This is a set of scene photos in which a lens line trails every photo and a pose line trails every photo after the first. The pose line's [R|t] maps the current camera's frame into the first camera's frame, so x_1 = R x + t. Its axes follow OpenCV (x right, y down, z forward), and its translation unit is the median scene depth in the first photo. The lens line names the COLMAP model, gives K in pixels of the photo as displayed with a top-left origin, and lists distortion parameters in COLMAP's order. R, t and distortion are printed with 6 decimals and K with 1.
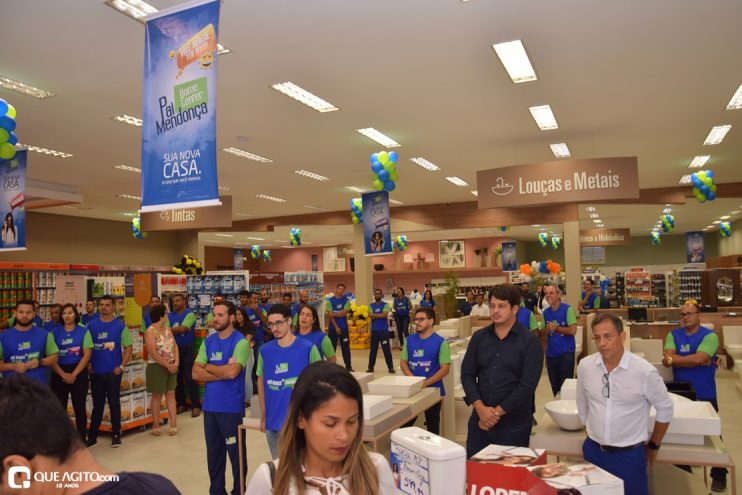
lens RADIAL K [[589.0, 0, 370.1], [0, 589.0, 245.0], [0, 0, 1]] dist [-0.141235, 0.090597]
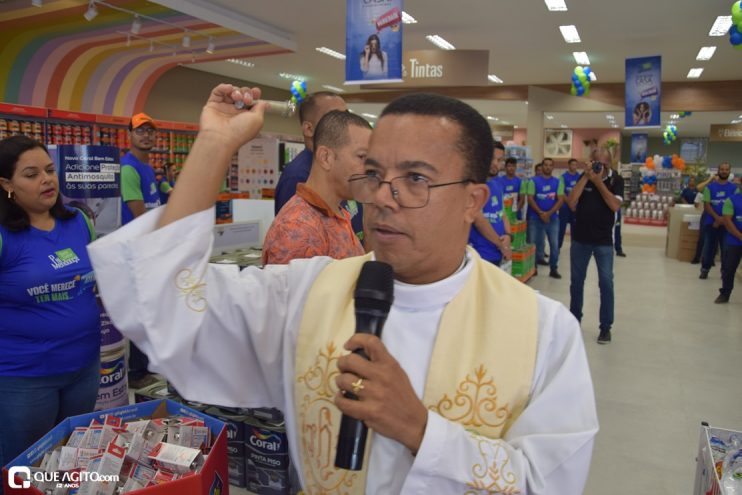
lens RADIAL K [[589.0, 0, 382.8], [0, 589.0, 250.3], [0, 0, 1]] dist [-0.141235, 0.090597]
pose [[0.998955, 0.045180, -0.006911, -0.389861], [-0.043029, 0.980634, 0.191063, 0.052818], [0.015410, -0.190566, 0.981553, 0.100536]]
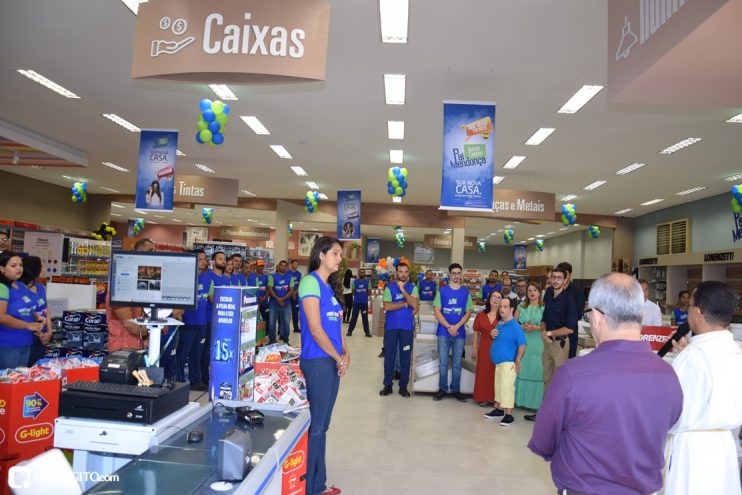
lens RADIAL K [[589.0, 0, 367.8], [0, 589.0, 259.5], [0, 0, 1]] dist [-0.141235, 0.090597]
pose [[0.936129, 0.082078, 0.341944, -0.399484], [-0.095570, 0.995162, 0.022765, 0.026591], [-0.338422, -0.053991, 0.939444, -0.223658]]
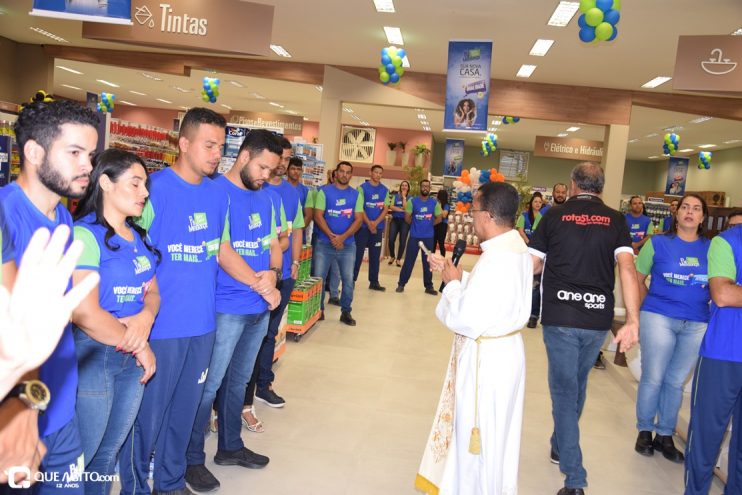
lens RADIAL K [[739.1, 0, 375.6], [0, 739.1, 243.6], [0, 0, 1]] dist [0.004428, 0.000000]
pose [[0.946388, 0.092897, 0.309386, -0.370076], [-0.137271, 0.982633, 0.124853, 0.054929], [-0.292414, -0.160630, 0.942705, 0.178695]]
